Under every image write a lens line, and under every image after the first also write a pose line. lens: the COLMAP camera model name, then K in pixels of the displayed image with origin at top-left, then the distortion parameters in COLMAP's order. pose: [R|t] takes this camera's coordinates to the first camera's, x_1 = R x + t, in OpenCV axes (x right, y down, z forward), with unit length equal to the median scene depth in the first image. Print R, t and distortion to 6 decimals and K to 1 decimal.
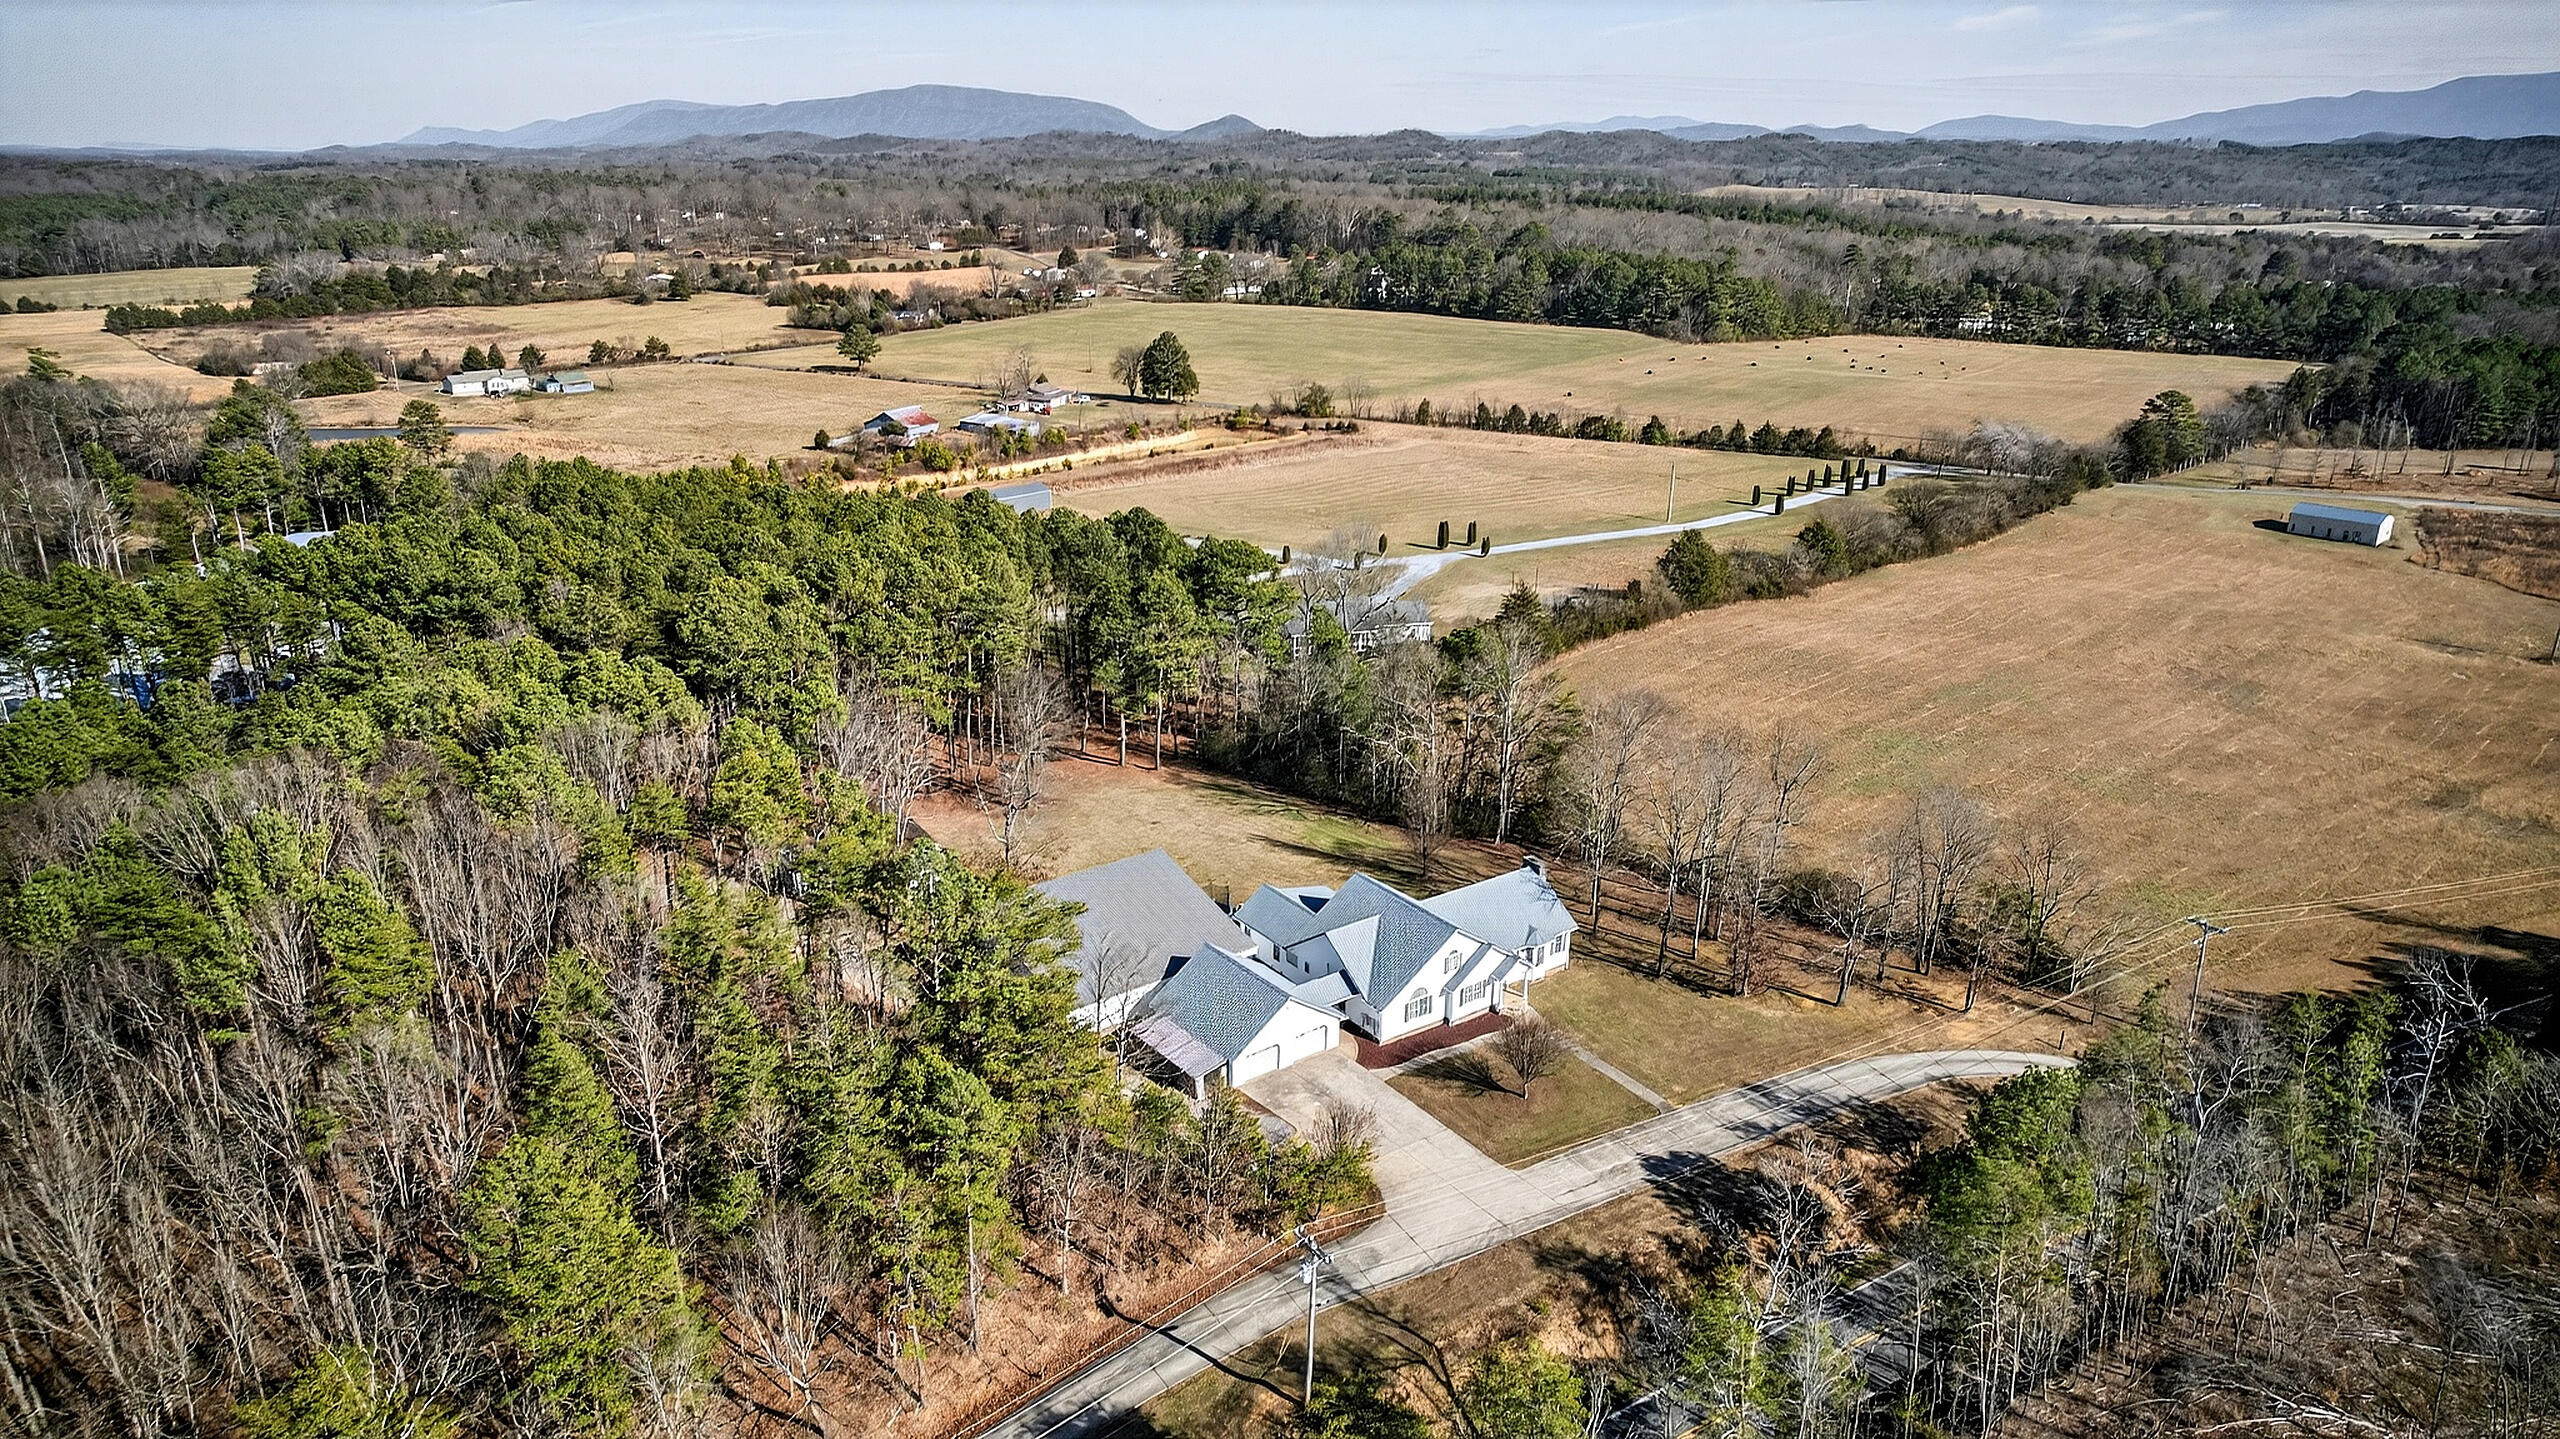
lens RADIAL K [[1598.7, 0, 1280.0], [0, 1598.7, 719.5], [0, 0, 1]] dist [-0.096391, 0.073796]
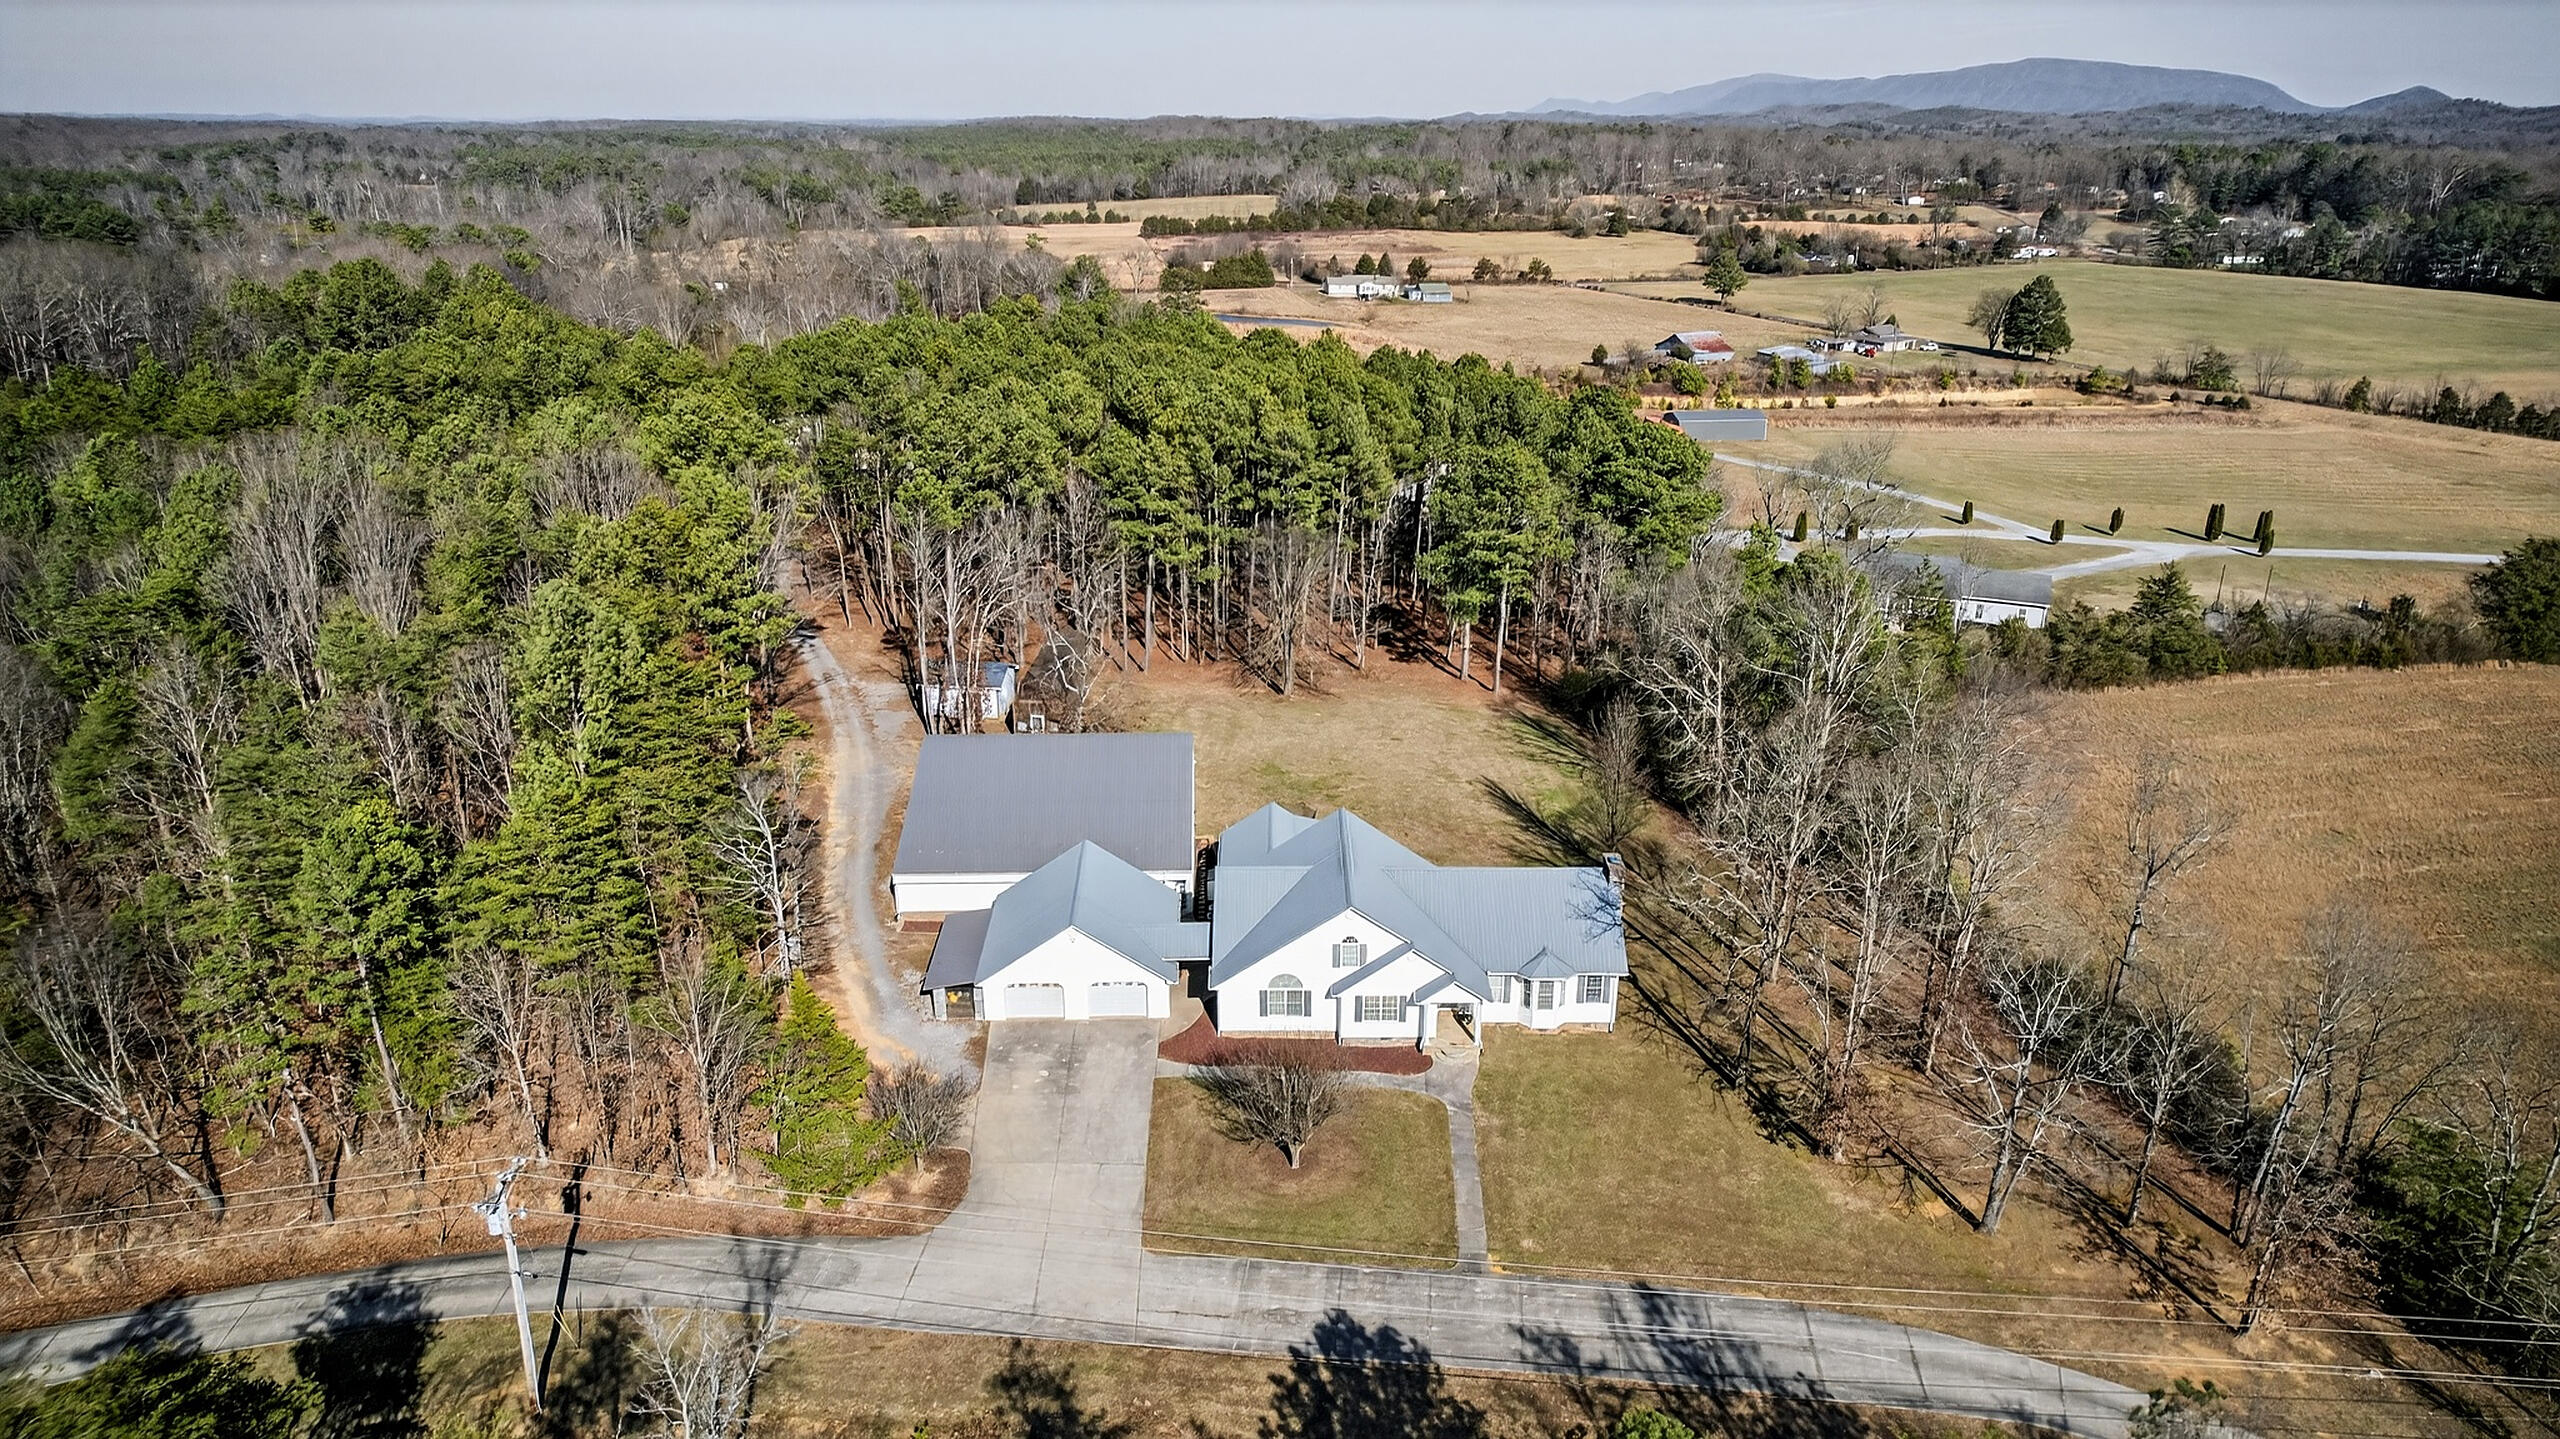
lens RADIAL K [[1598.7, 0, 1280.0], [0, 1598.7, 719.5], [0, 0, 1]] dist [-0.096391, 0.073796]
pose [[0.813762, 0.197969, -0.546443, 0.086731], [-0.188341, 0.979289, 0.074308, 0.001779], [0.549836, 0.042449, 0.834193, 0.081388]]
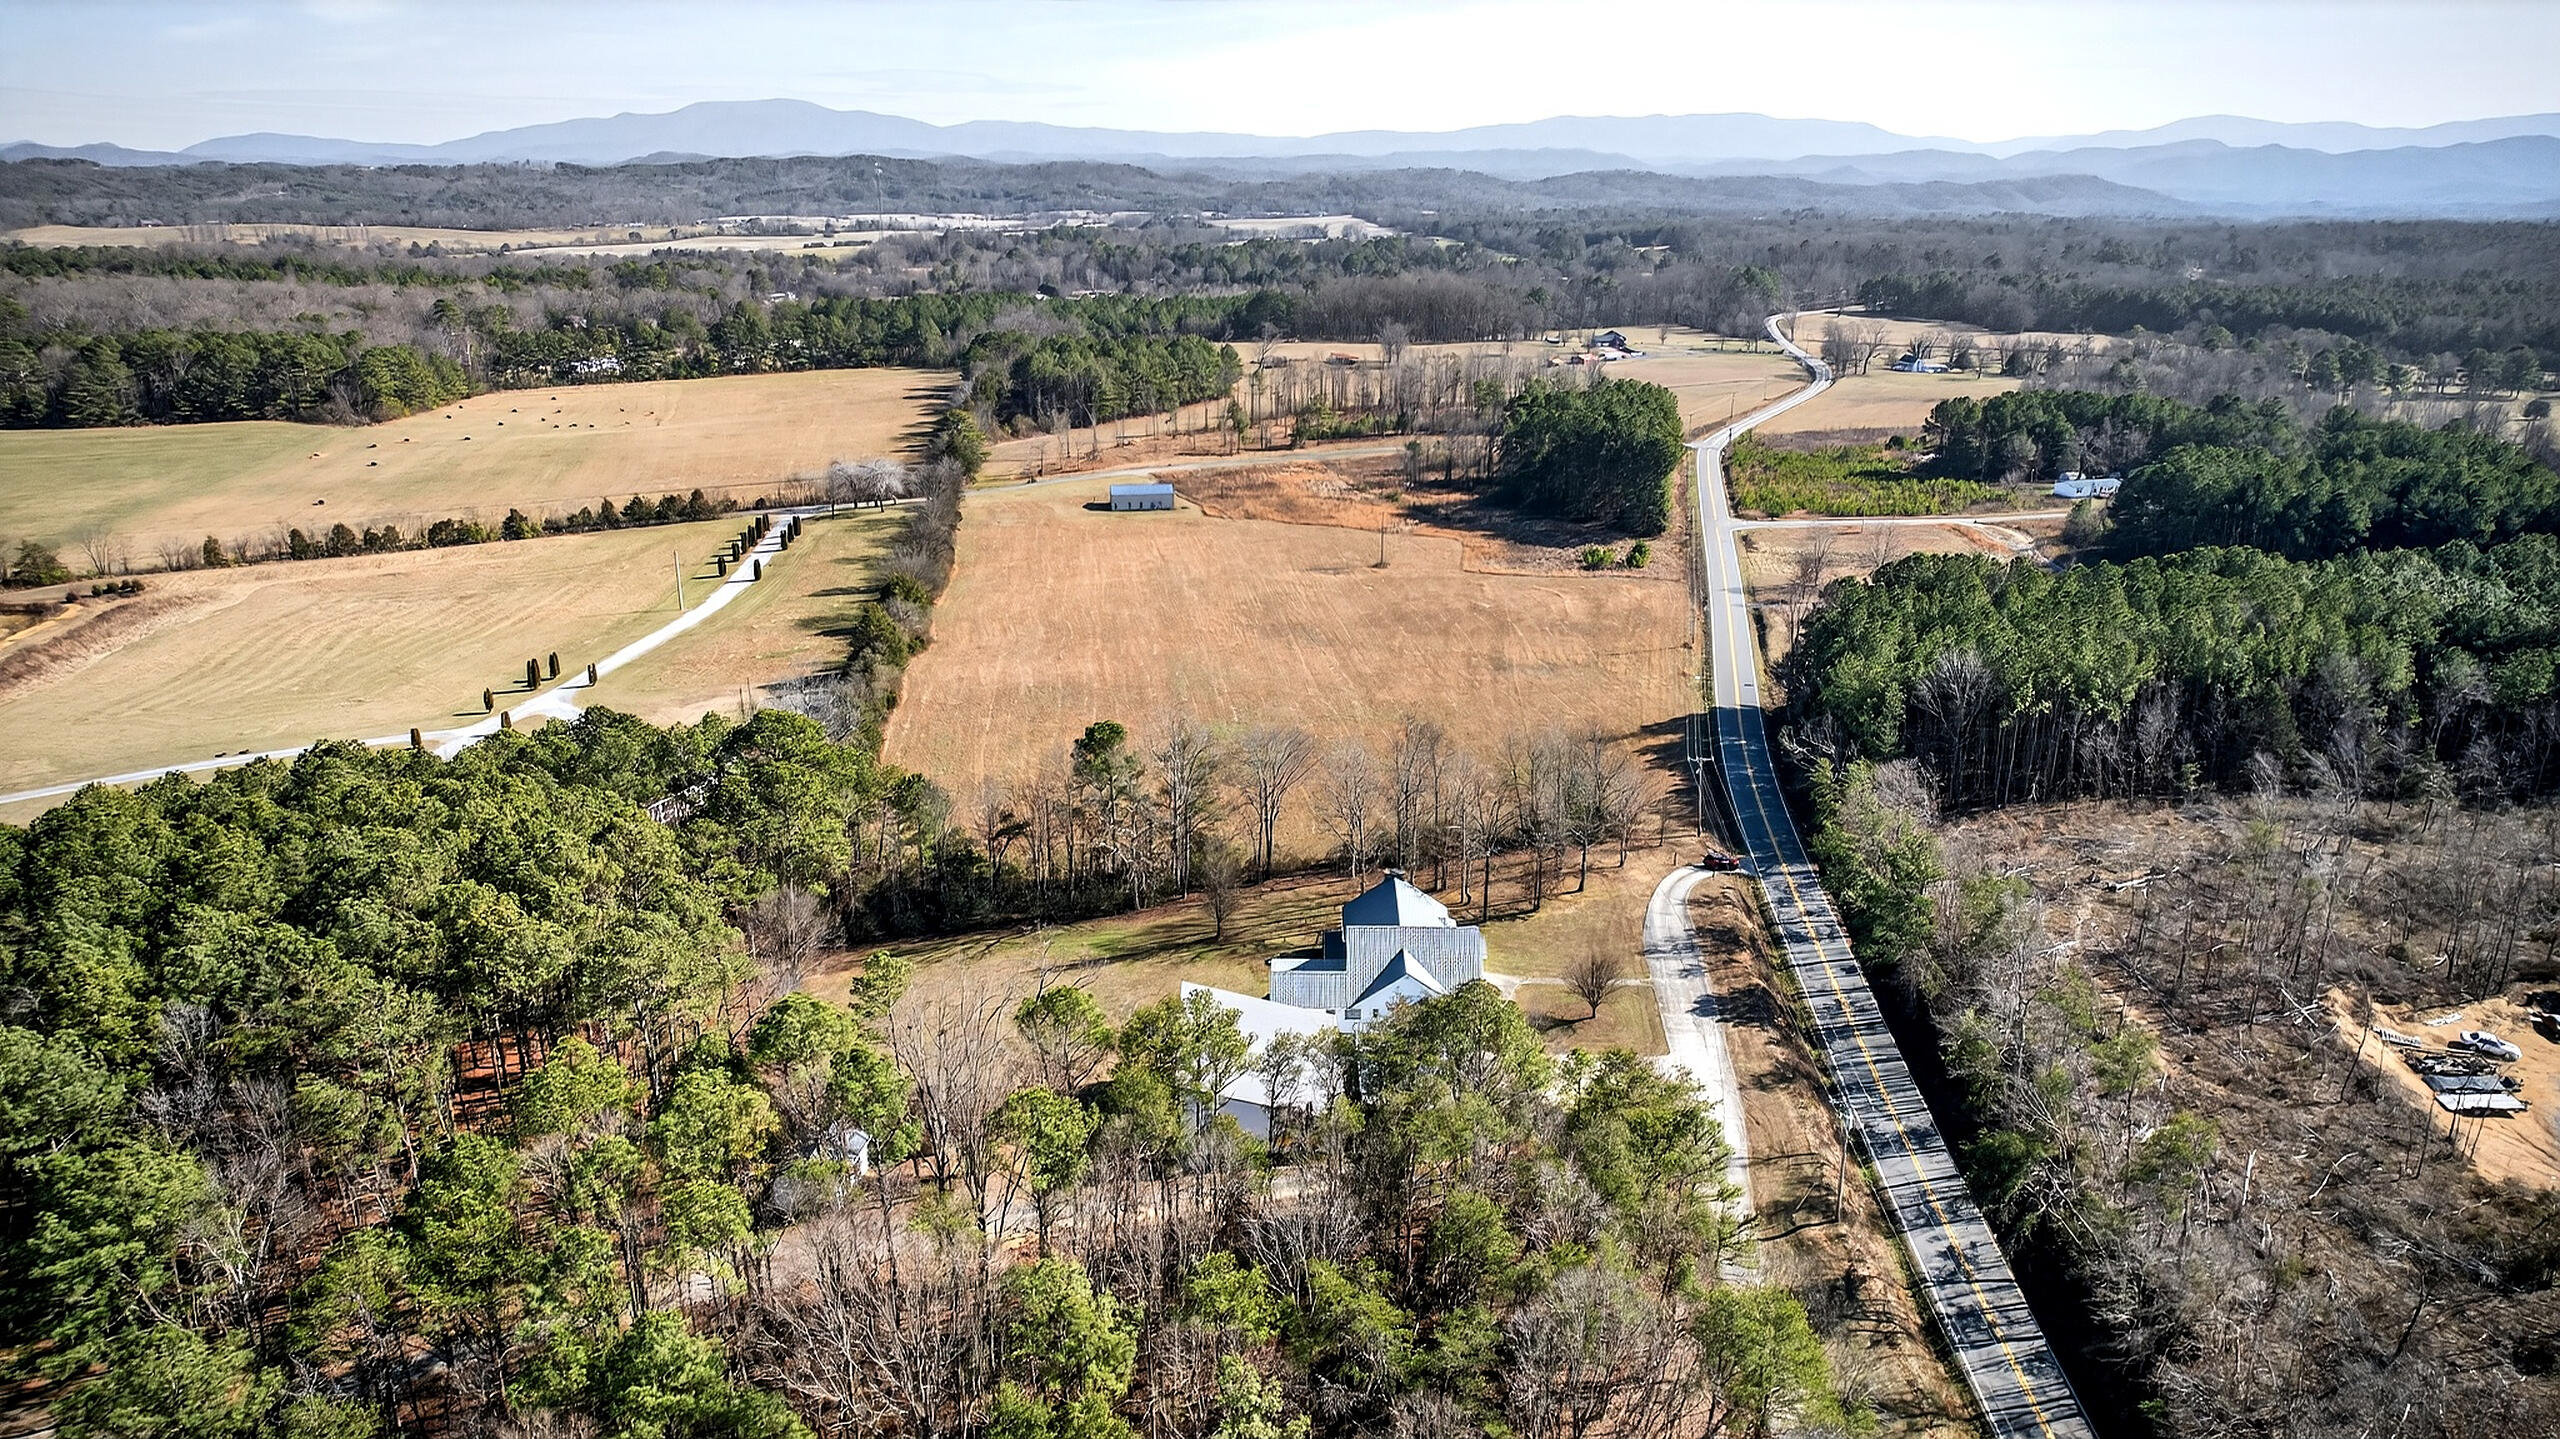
lens RADIAL K [[1598.7, 0, 1280.0], [0, 1598.7, 719.5], [0, 0, 1]] dist [-0.096391, 0.073796]
pose [[0.594425, -0.261079, 0.760590, -0.177786], [0.270692, 0.955595, 0.116462, -0.043060], [-0.757222, 0.136658, 0.638702, 0.057230]]
